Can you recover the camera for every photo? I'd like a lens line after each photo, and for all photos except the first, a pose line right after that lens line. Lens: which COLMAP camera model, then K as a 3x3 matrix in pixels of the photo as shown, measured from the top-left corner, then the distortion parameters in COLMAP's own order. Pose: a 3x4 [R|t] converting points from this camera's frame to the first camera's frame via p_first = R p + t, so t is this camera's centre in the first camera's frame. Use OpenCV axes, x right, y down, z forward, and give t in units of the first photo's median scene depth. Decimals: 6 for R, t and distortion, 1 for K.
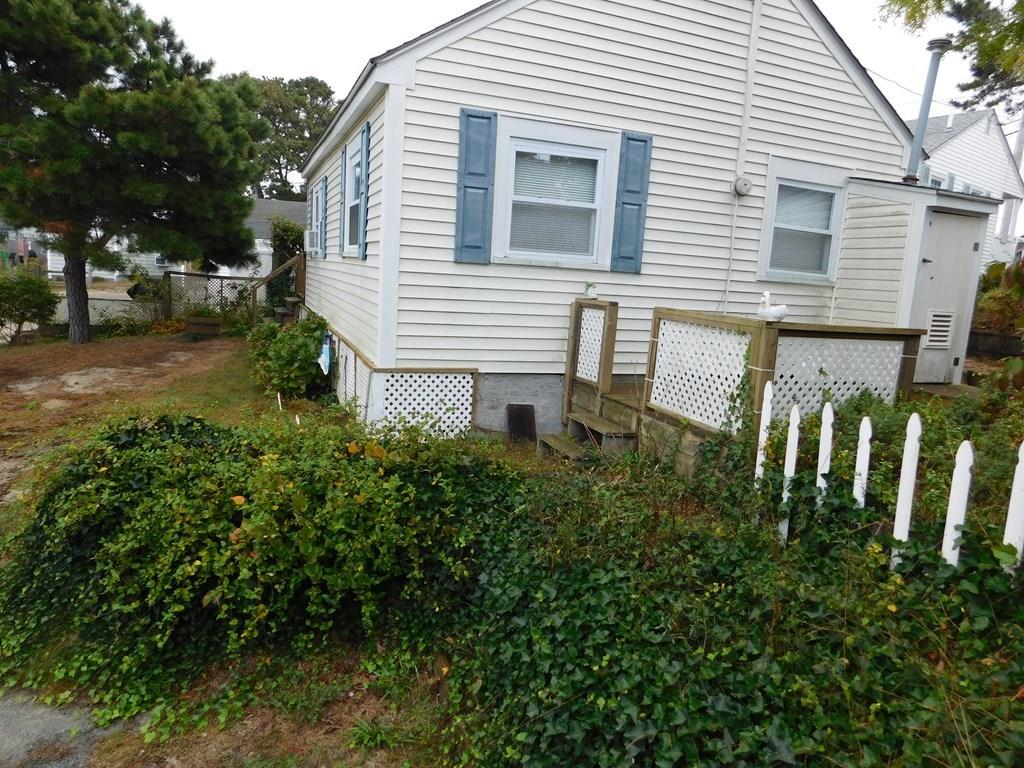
lens RADIAL K [[673.2, 0, 510.1], [0, 673.2, 383.4], [0, 0, 1]] dist [-0.064871, 0.049093]
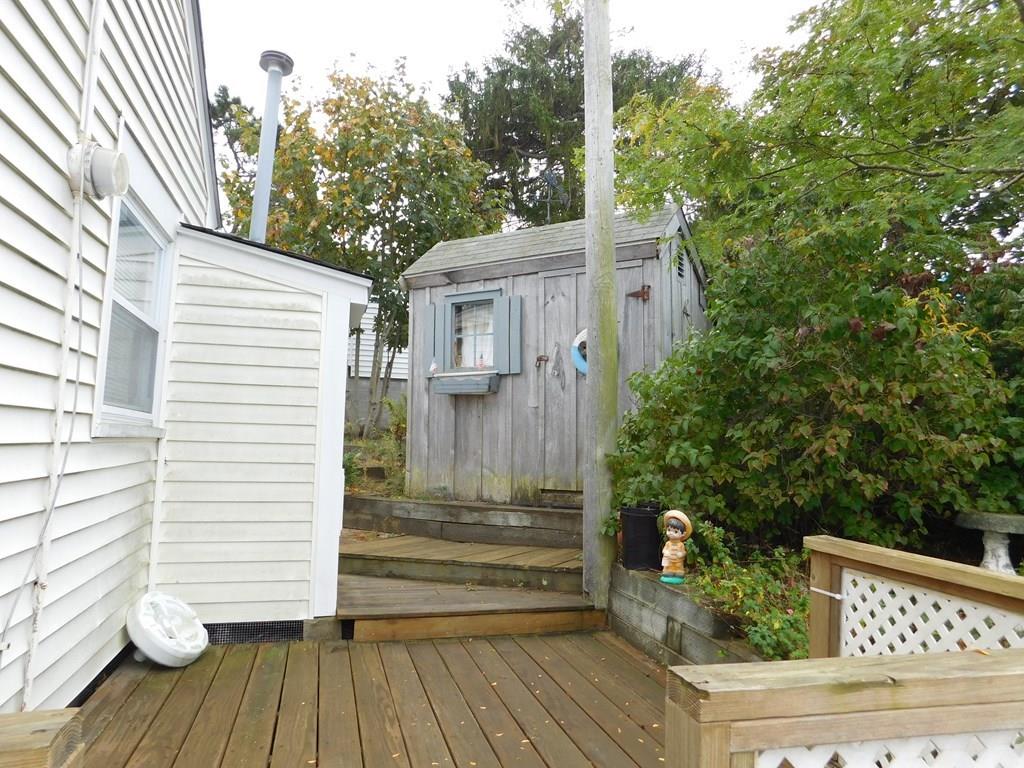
lens RADIAL K [[673.2, 0, 512.2], [0, 673.2, 382.1], [0, 0, 1]] dist [-0.064871, 0.049093]
pose [[0.107371, 0.032008, 0.993704, 0.036849], [0.140770, 0.988923, -0.047065, -0.150347], [-0.984203, 0.144937, 0.101676, 0.816876]]
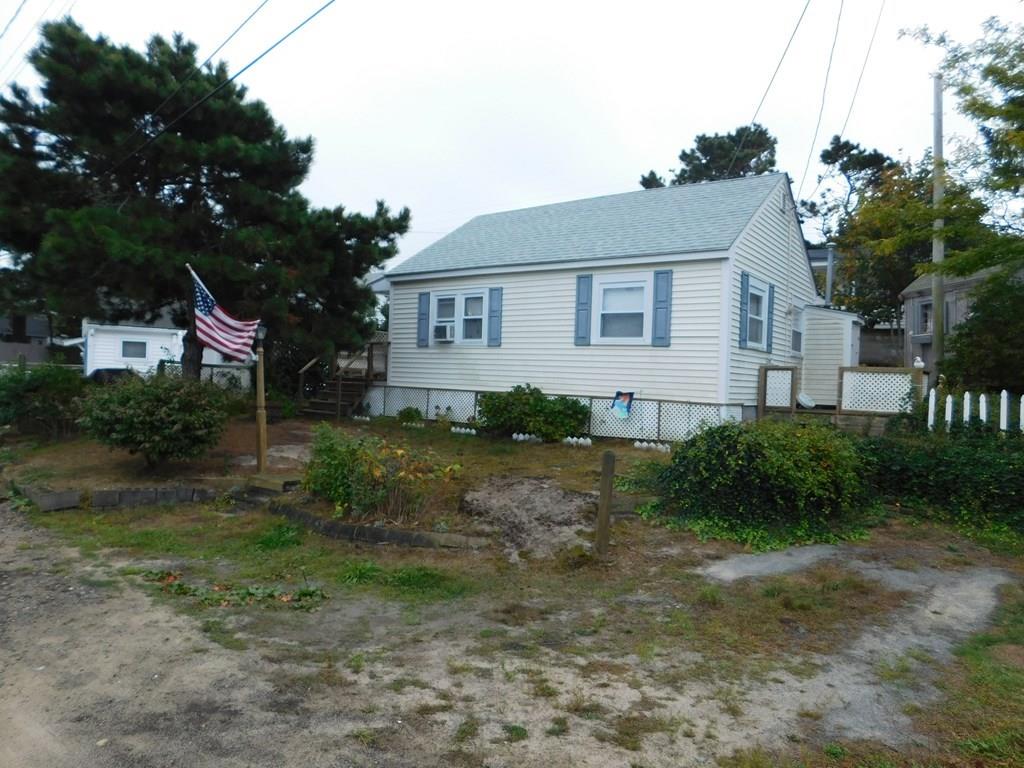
lens RADIAL K [[673.2, 0, 514.7], [0, 673.2, 381.5], [0, 0, 1]] dist [-0.064871, 0.049093]
pose [[0.845859, -0.033336, 0.532364, -1.529607], [0.103202, 0.989415, -0.102021, 0.041423], [-0.523327, 0.141236, 0.840346, -0.243749]]
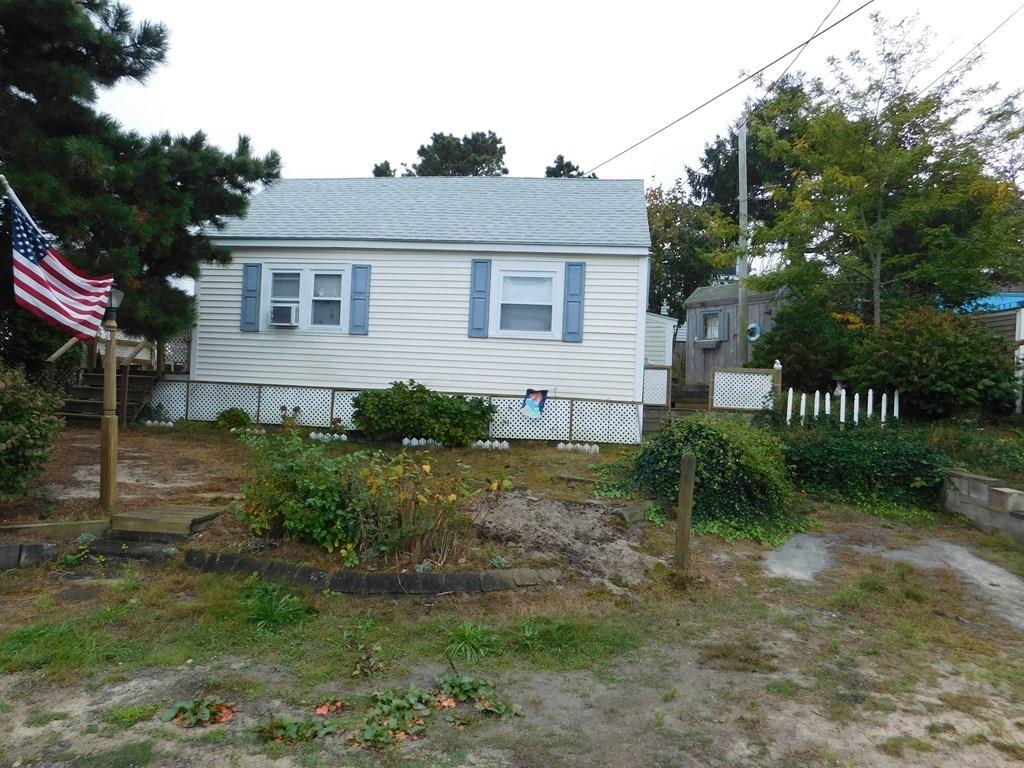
lens RADIAL K [[673.2, 0, 513.1], [0, 673.2, 382.5], [0, 0, 1]] dist [-0.064871, 0.049093]
pose [[0.479316, -0.028796, 0.877170, -1.815545], [0.129353, 0.990864, -0.038155, -0.046528], [-0.868058, 0.131752, 0.478662, 0.375983]]
